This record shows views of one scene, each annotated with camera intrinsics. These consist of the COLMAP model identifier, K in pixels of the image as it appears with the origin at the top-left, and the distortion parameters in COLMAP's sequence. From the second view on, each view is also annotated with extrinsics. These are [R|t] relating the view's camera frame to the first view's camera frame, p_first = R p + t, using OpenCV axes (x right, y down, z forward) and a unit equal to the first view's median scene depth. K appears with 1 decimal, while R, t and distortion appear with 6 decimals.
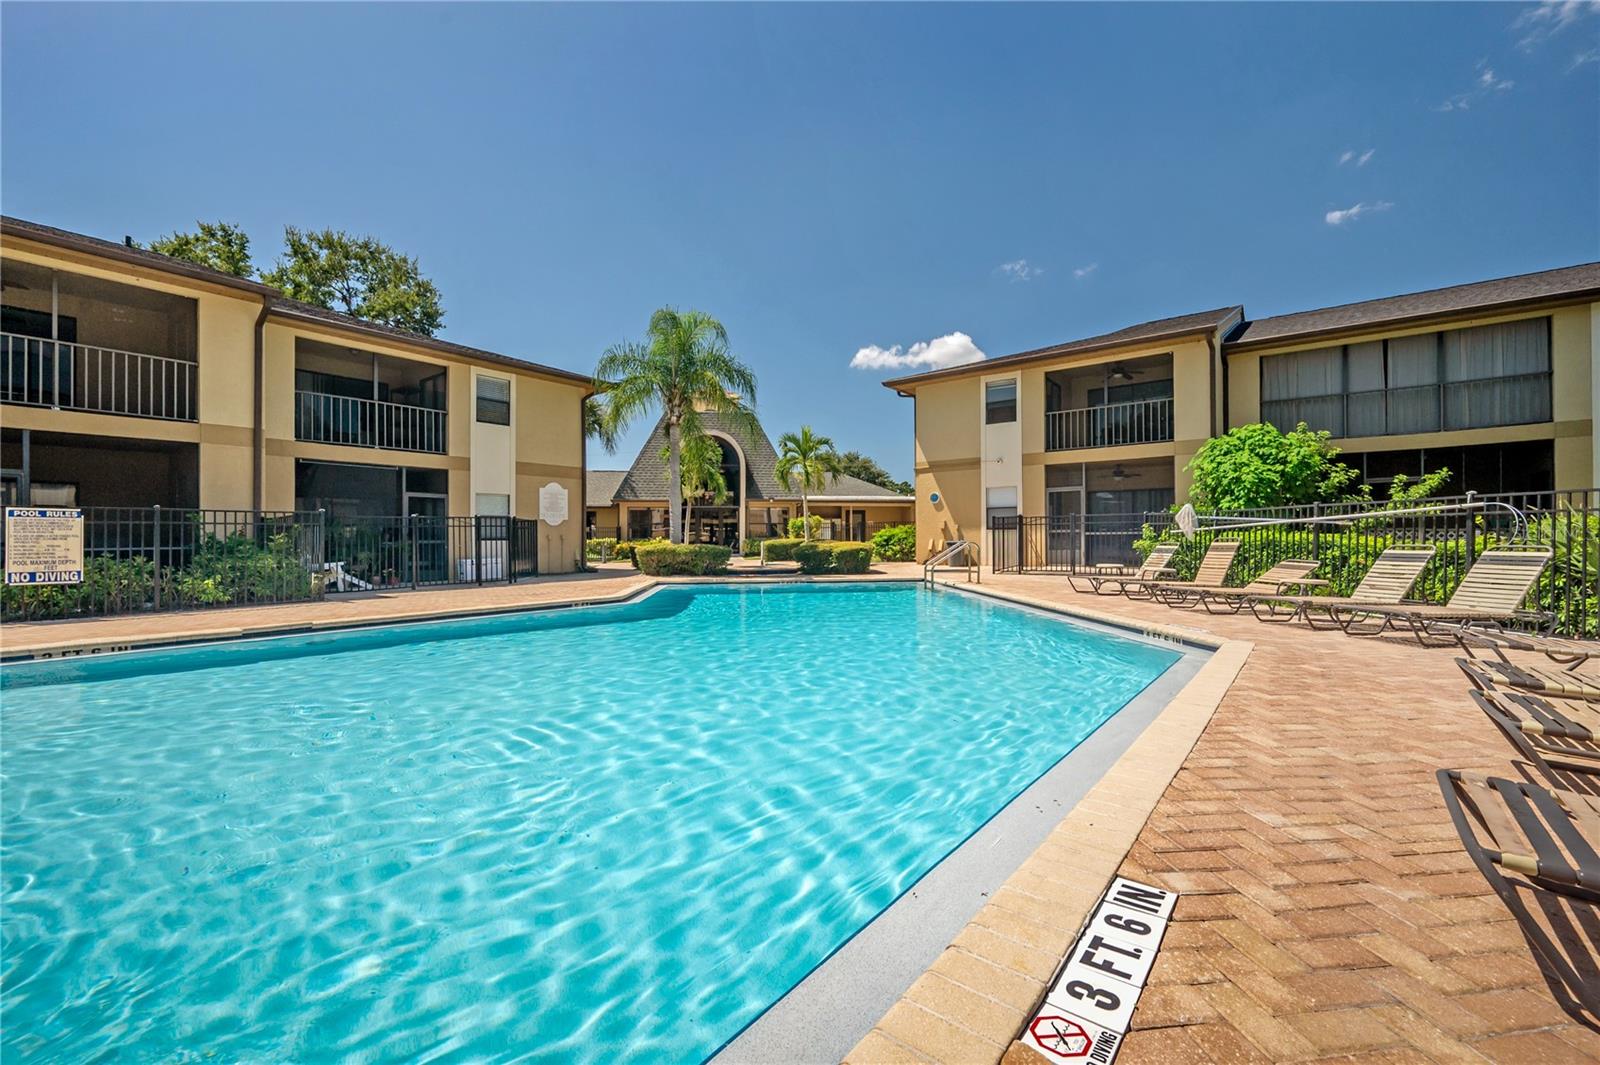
lens RADIAL K [[666.9, 0, 800.0], [0, 666.9, 532.5], [0, 0, 1]] dist [0.000616, 0.000070]
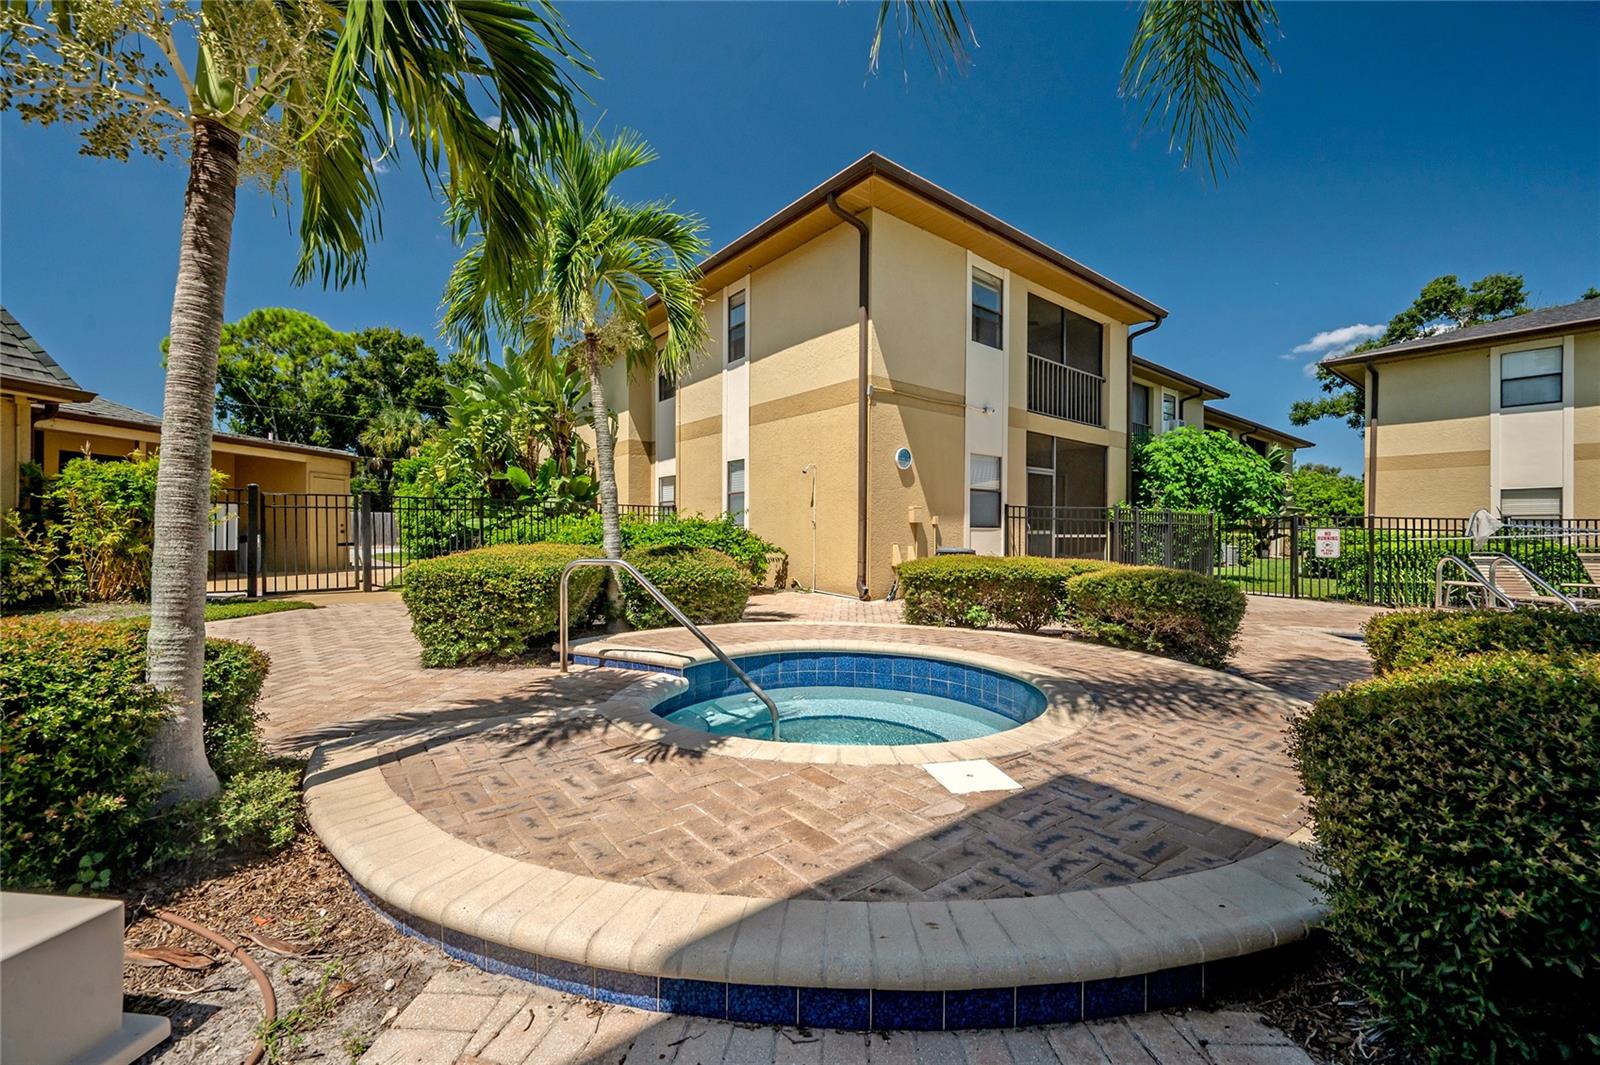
lens RADIAL K [[636.5, 0, 800.0], [0, 636.5, 532.5], [0, 0, 1]] dist [-0.002134, -0.000232]
pose [[0.229900, 0.008543, 0.973177, -0.293977], [-0.014086, 0.999886, -0.005449, 0.005630], [-0.973112, -0.012455, 0.229994, 1.072033]]
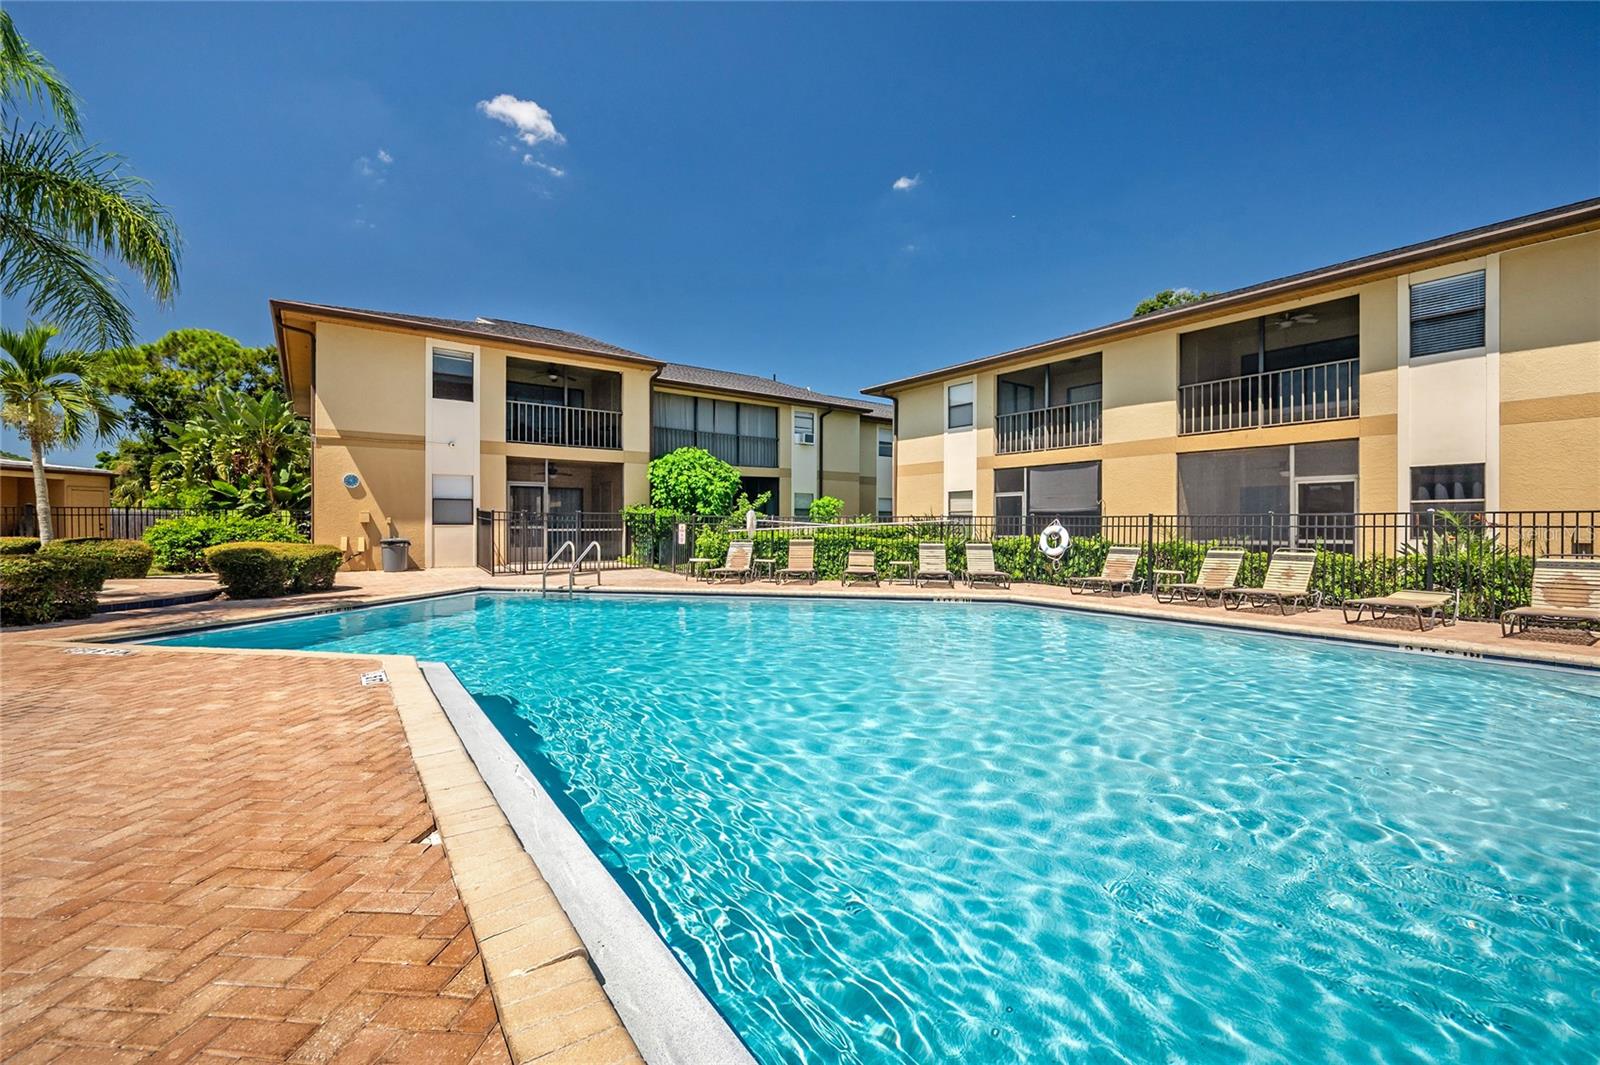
lens RADIAL K [[666.9, 0, 800.0], [0, 666.9, 532.5], [0, 0, 1]] dist [0.000616, 0.000070]
pose [[0.273680, -0.001849, 0.961819, -0.419107], [-0.008614, 0.999953, 0.004373, -0.001706], [-0.961782, -0.009482, 0.273652, 0.347790]]
